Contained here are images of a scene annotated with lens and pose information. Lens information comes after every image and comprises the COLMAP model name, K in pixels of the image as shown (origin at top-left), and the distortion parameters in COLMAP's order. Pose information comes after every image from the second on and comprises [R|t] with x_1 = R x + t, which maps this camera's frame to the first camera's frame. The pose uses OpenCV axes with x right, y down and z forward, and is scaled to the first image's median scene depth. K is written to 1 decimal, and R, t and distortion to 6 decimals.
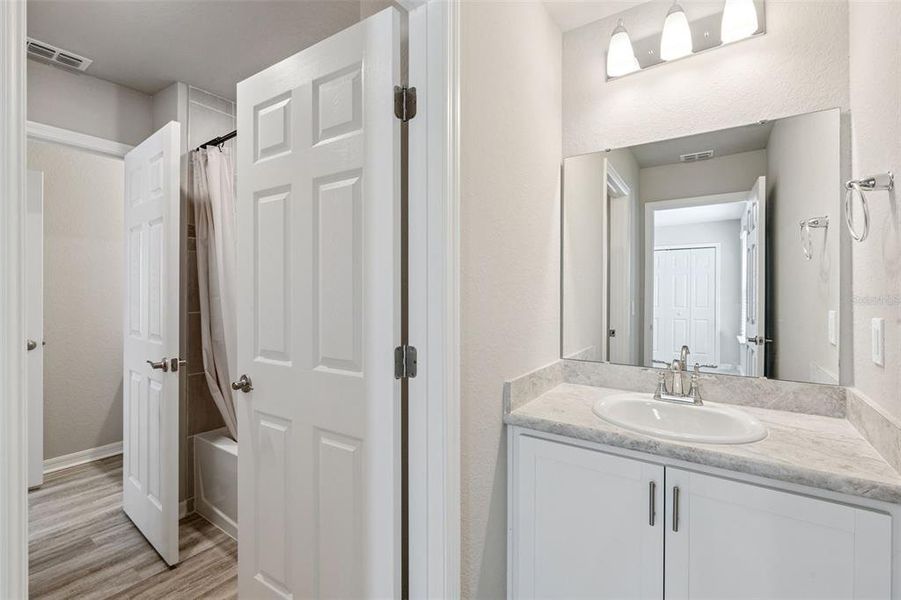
lens RADIAL K [[413.5, 0, 448.3], [0, 413.5, 293.5], [0, 0, 1]] dist [-0.001226, 0.000212]
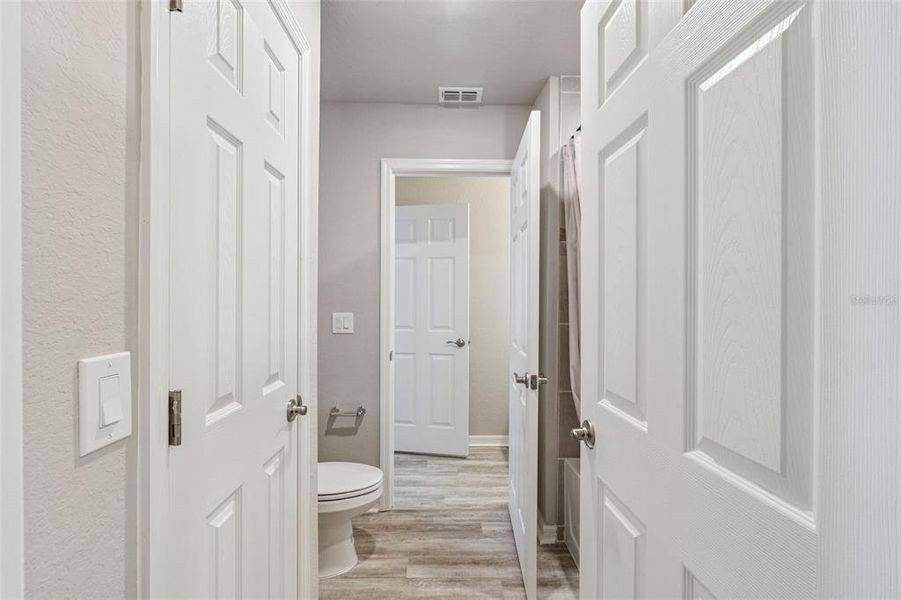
lens RADIAL K [[401.4, 0, 448.7], [0, 401.4, 300.4], [0, 0, 1]] dist [-0.002680, -0.000166]
pose [[0.596564, 0.004131, -0.802555, -0.063914], [-0.009924, 0.999948, -0.002230, -0.001736], [0.802504, 0.009295, 0.596575, 0.290765]]
